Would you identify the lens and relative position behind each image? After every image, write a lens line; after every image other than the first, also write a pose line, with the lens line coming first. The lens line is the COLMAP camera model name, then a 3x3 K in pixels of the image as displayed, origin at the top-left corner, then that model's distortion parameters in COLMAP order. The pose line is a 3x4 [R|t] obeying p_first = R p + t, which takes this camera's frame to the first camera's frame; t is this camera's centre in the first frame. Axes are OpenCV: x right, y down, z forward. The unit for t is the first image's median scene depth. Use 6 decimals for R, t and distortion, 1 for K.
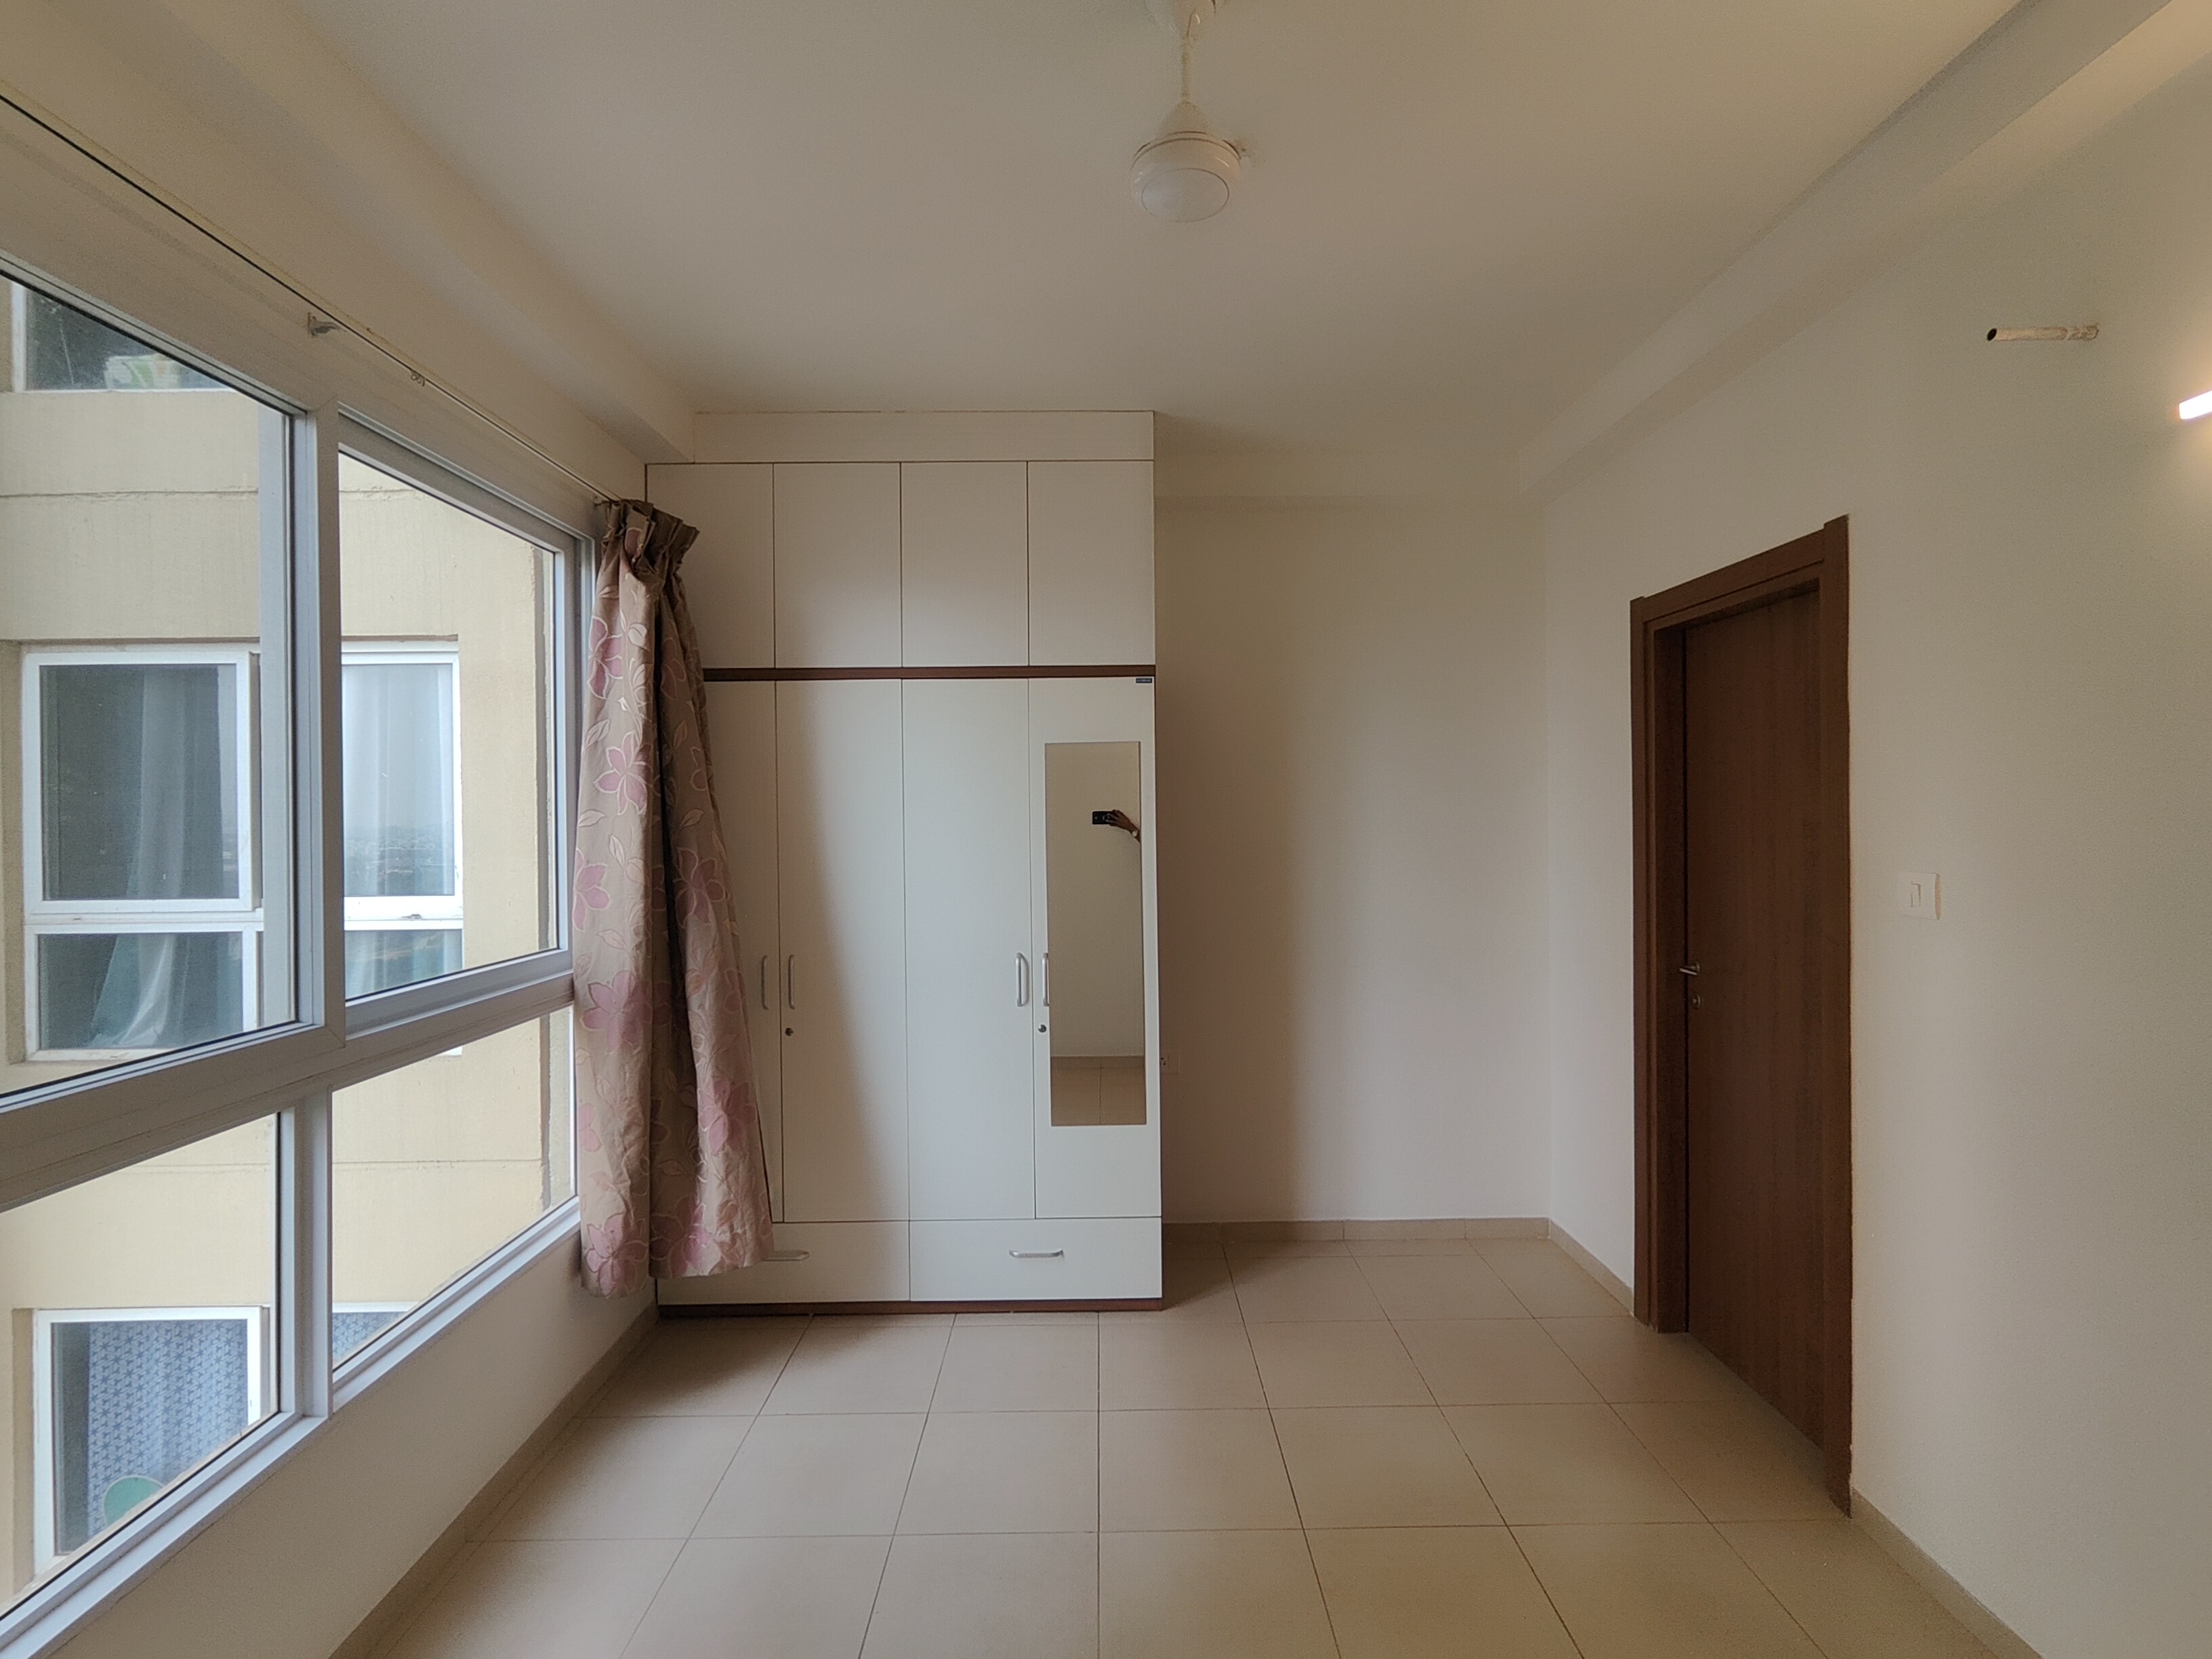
lens RADIAL K [[1022.3, 0, 1100.6], [0, 1022.3, 817.1], [0, 0, 1]] dist [-0.003444, 0.001686]
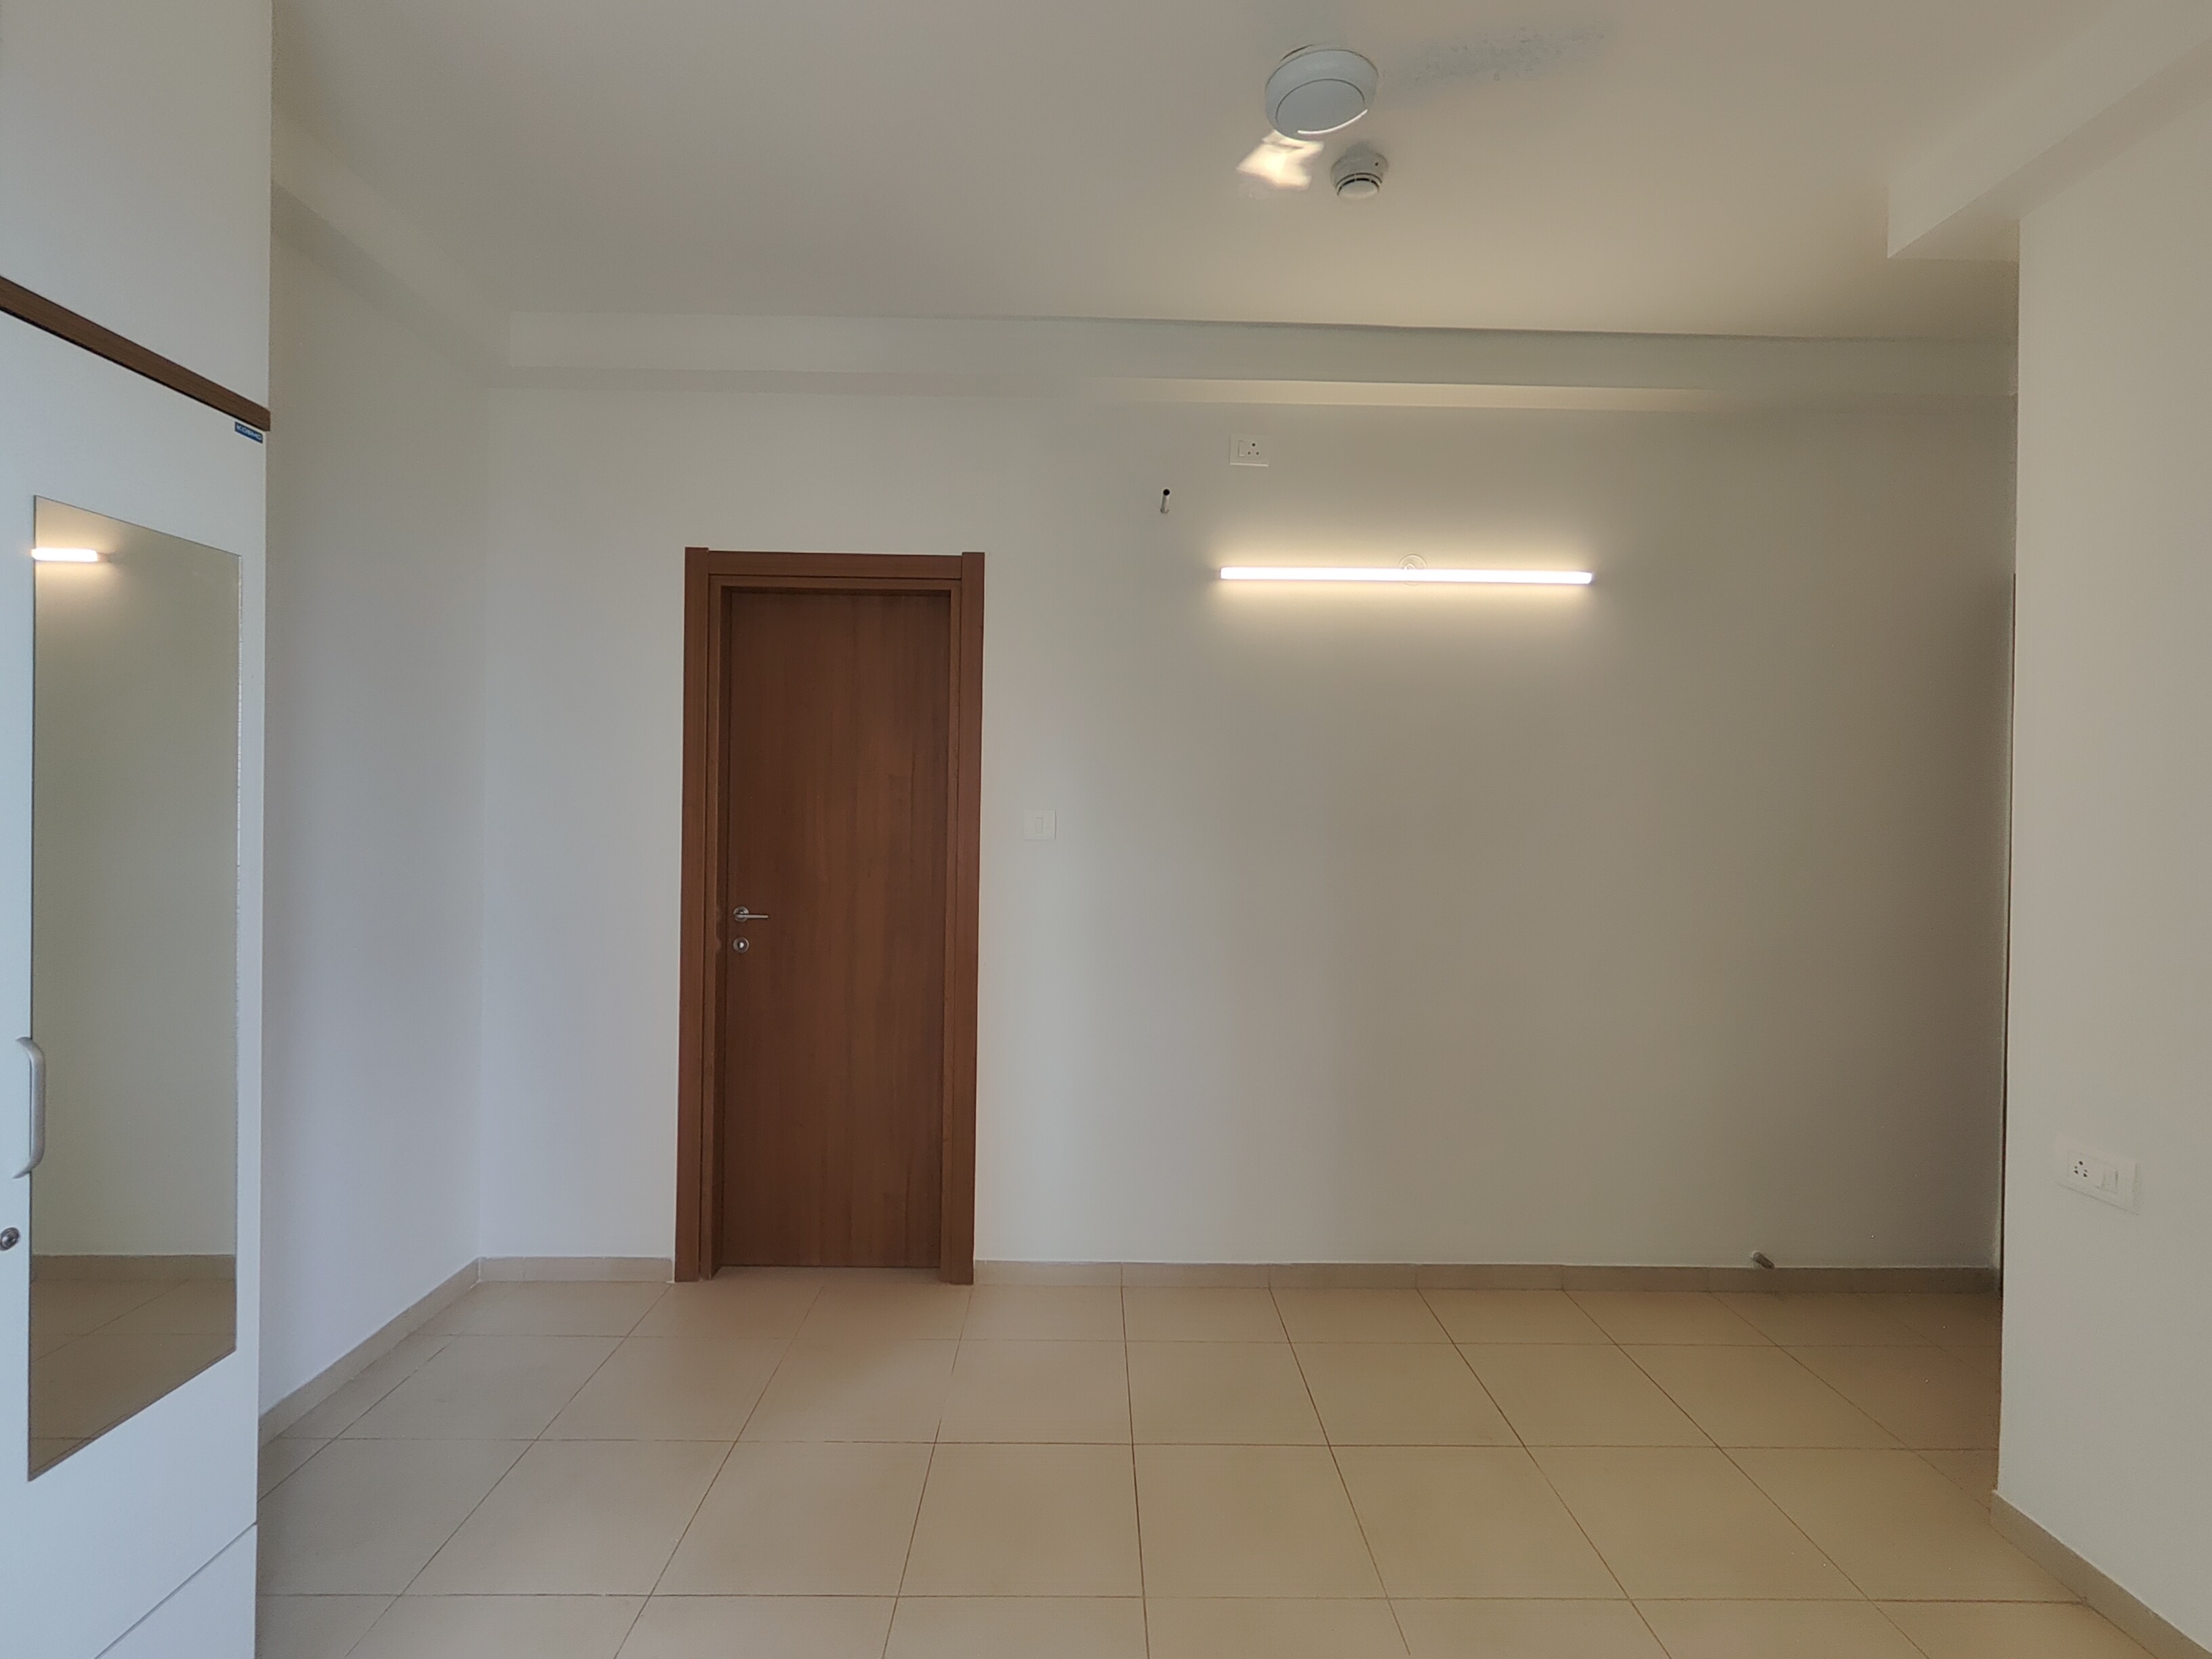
lens RADIAL K [[1013.3, 0, 1116.4], [0, 1013.3, 819.2], [0, 0, 1]] dist [-0.003808, -0.000621]
pose [[-0.024112, 0.005646, 0.999693, -0.446351], [-0.009061, 0.999942, -0.005866, 0.048954], [-0.999668, -0.009200, -0.024059, 0.601213]]
